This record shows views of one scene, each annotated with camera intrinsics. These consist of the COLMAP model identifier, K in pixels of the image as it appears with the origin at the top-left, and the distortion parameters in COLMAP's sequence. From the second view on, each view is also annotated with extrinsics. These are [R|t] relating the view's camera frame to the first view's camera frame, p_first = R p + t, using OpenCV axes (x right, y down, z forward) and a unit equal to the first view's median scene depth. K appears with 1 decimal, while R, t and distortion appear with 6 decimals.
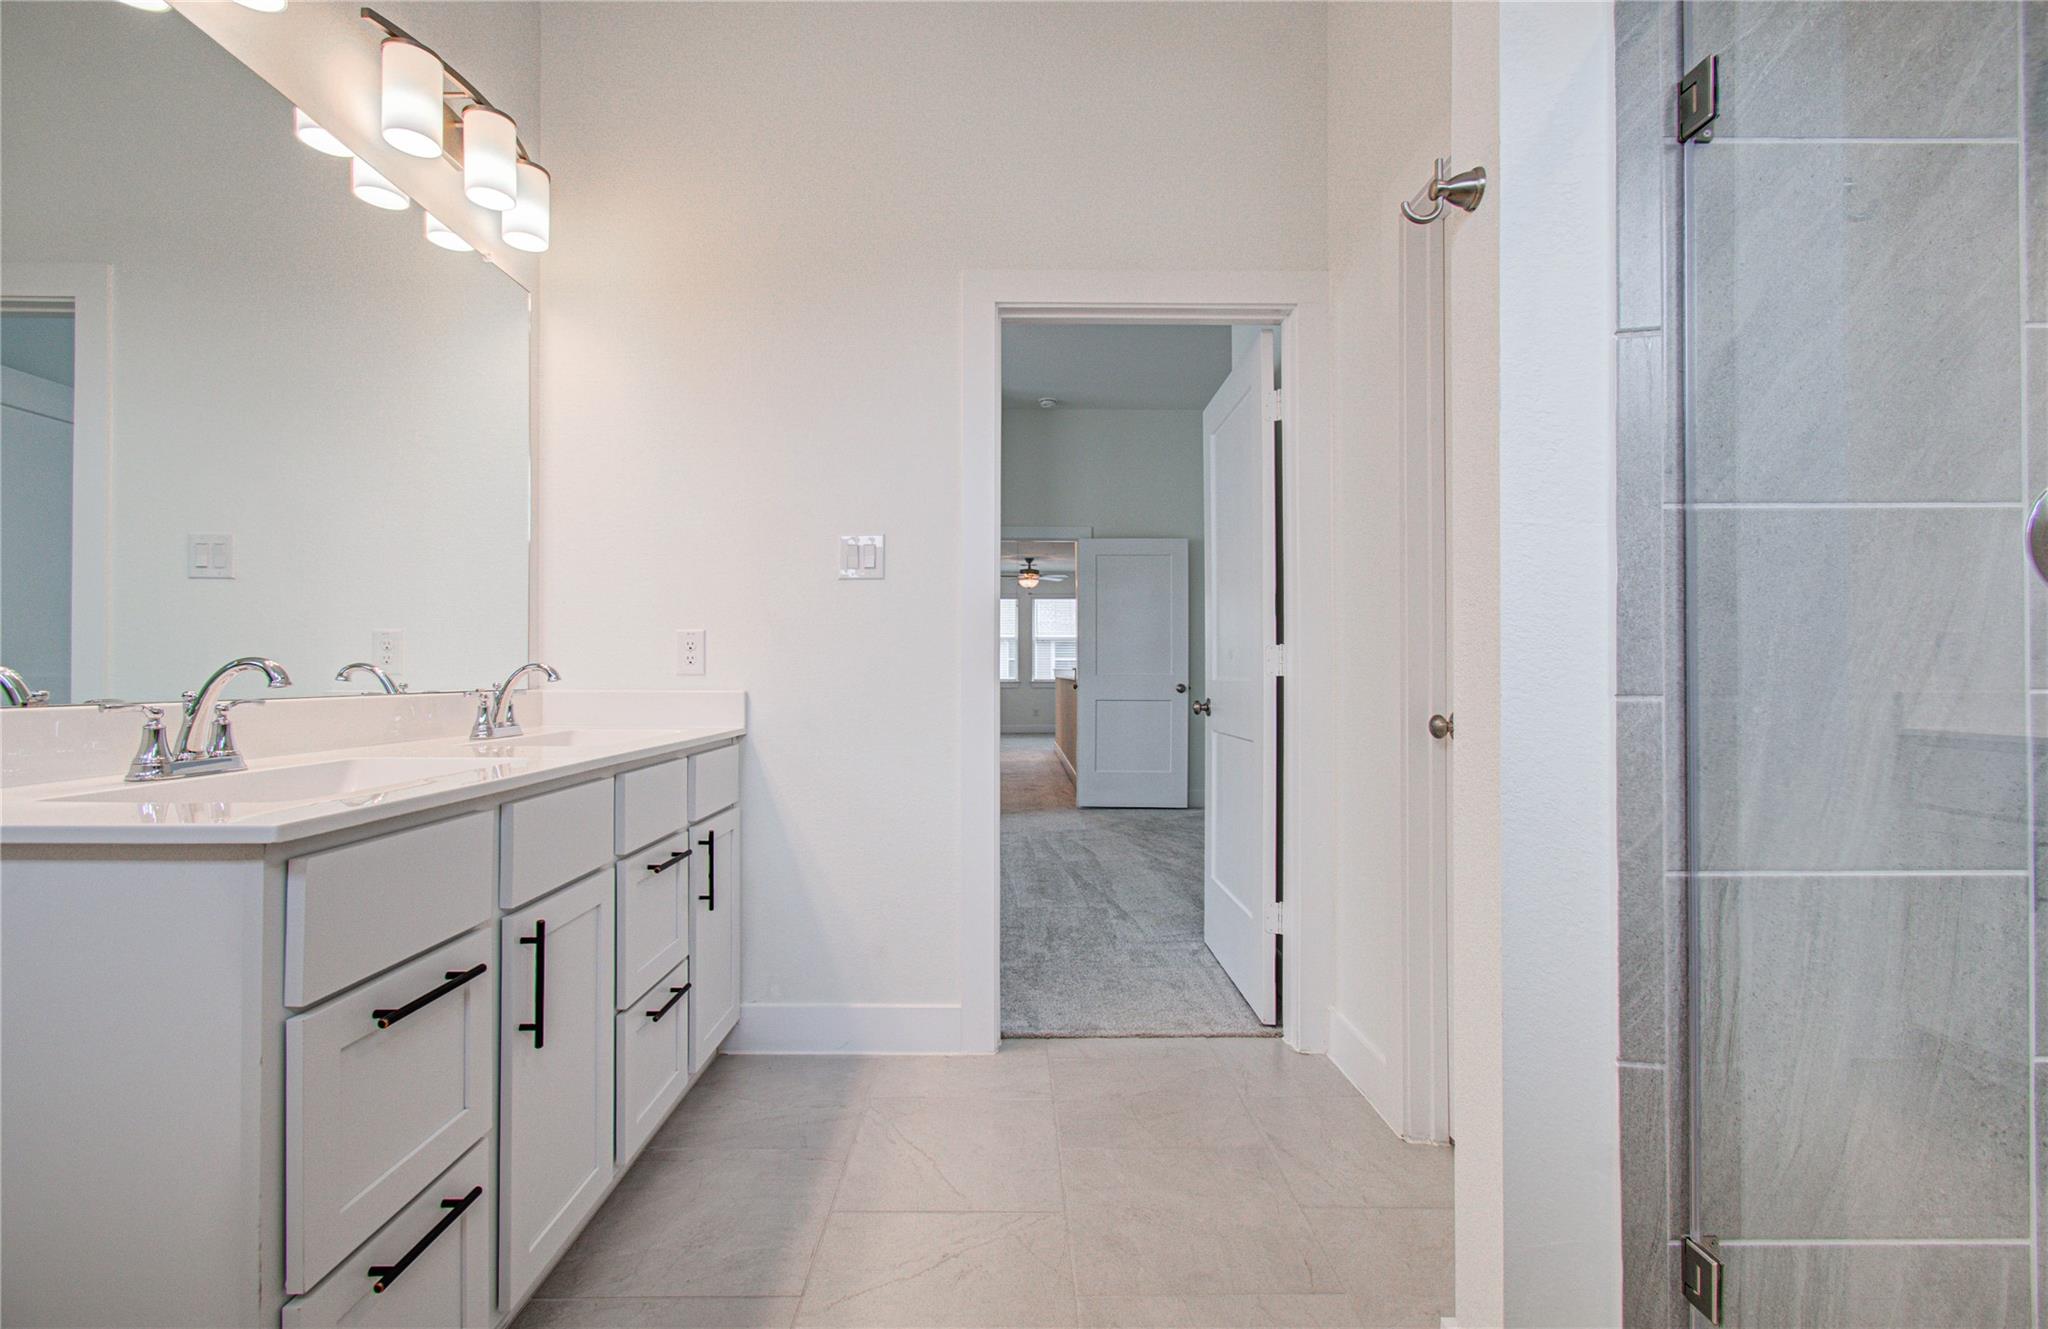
lens RADIAL K [[897.3, 0, 1018.8], [0, 897.3, 659.4], [0, 0, 1]] dist [-0.005054, 0.006497]
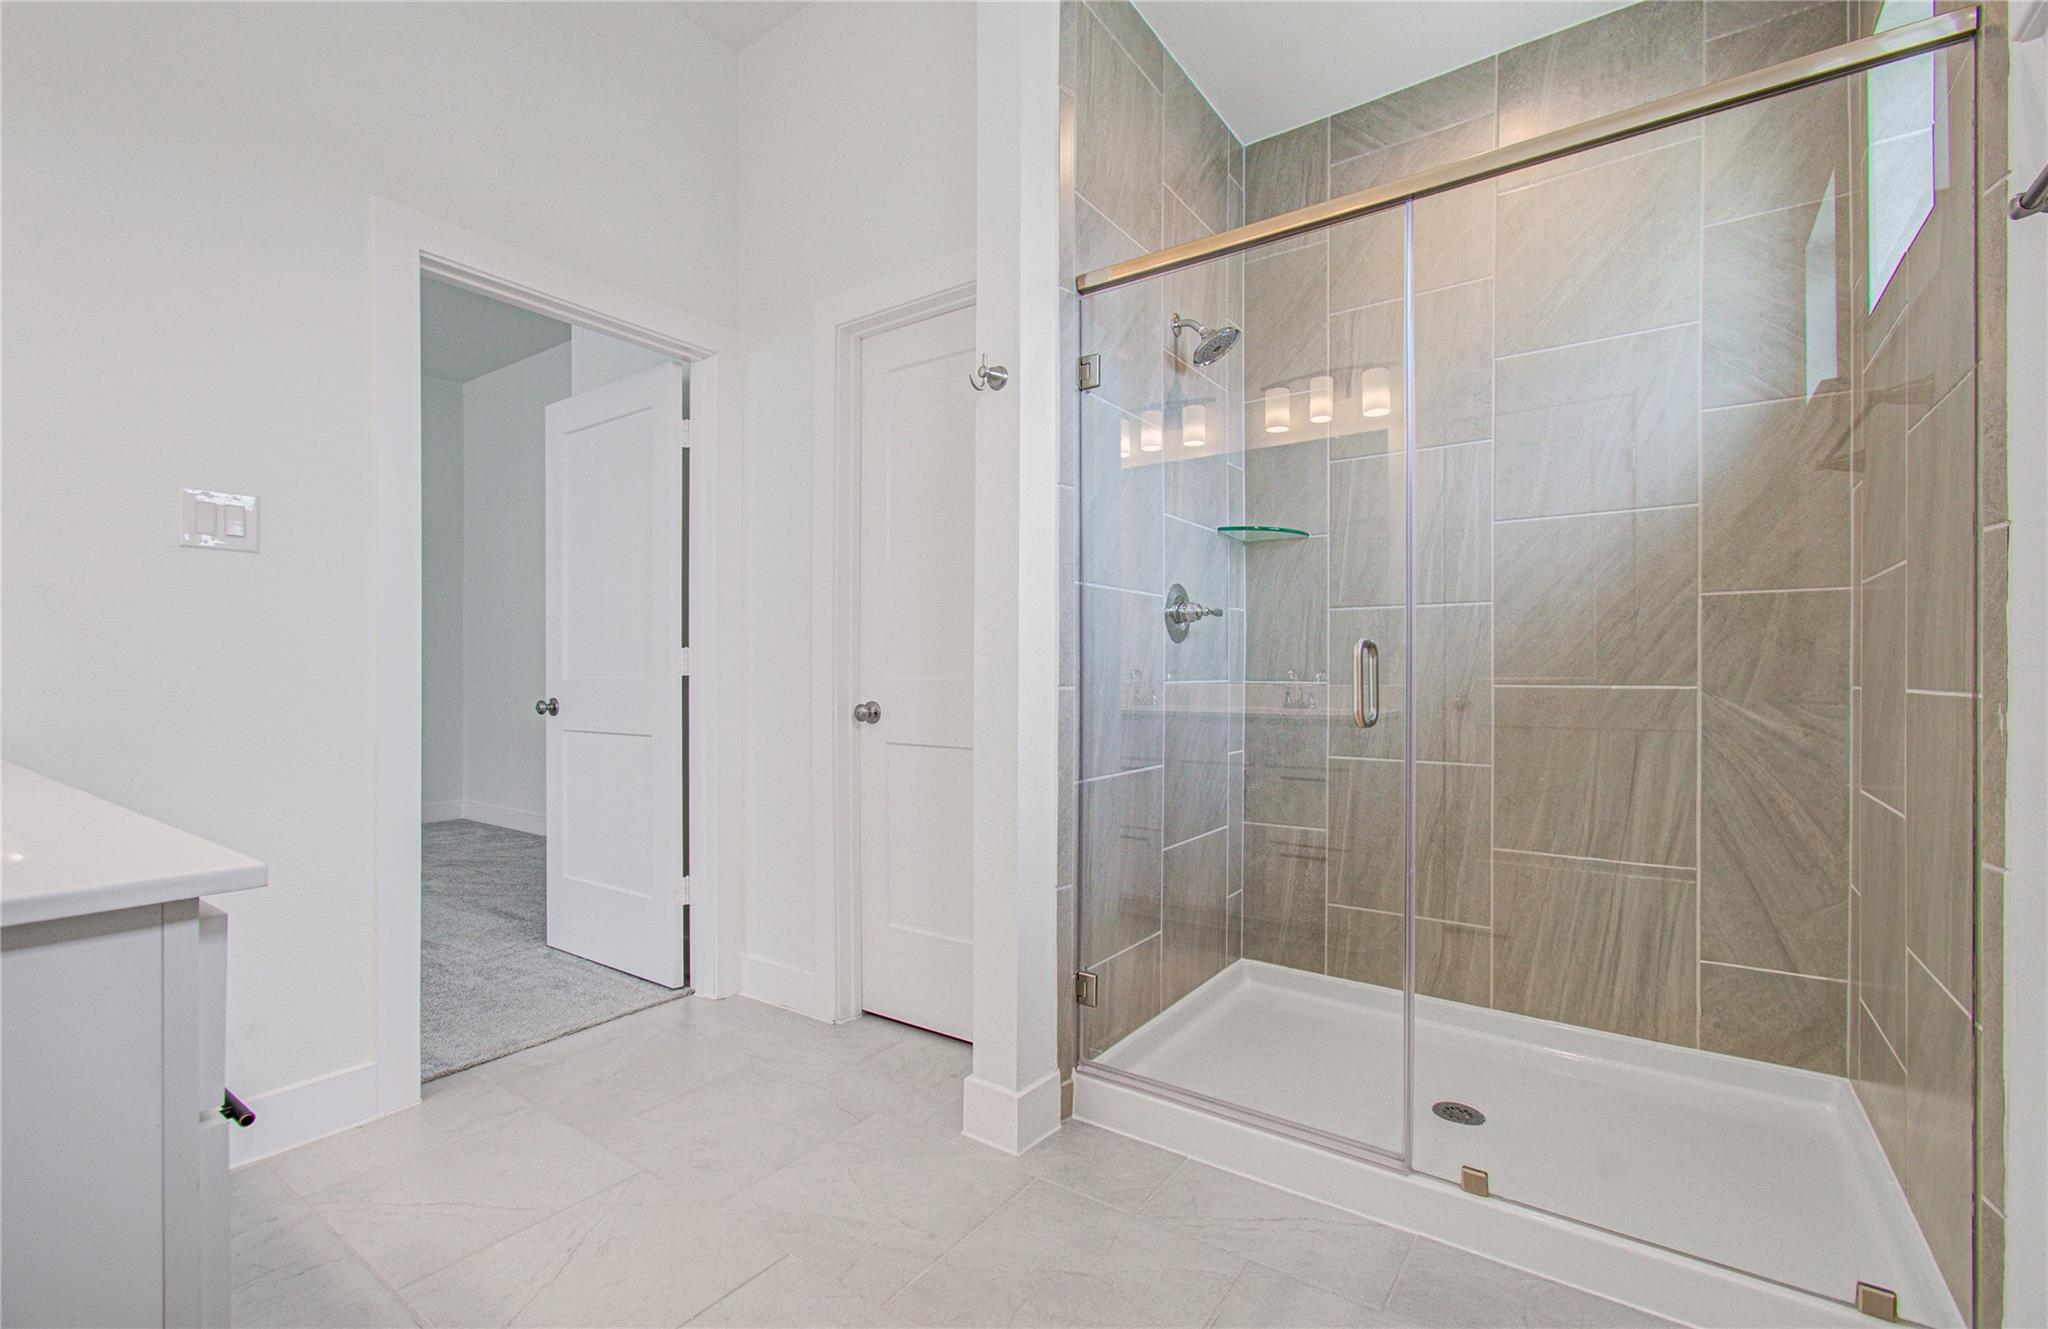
lens RADIAL K [[897.3, 0, 1030.8], [0, 897.3, 669.6], [0, 0, 1]] dist [-0.005054, 0.006497]
pose [[0.578515, 0.004504, 0.815660, -0.836169], [-0.013446, 0.999902, 0.004015, 0.000333], [-0.815561, -0.013290, 0.578518, -0.001522]]
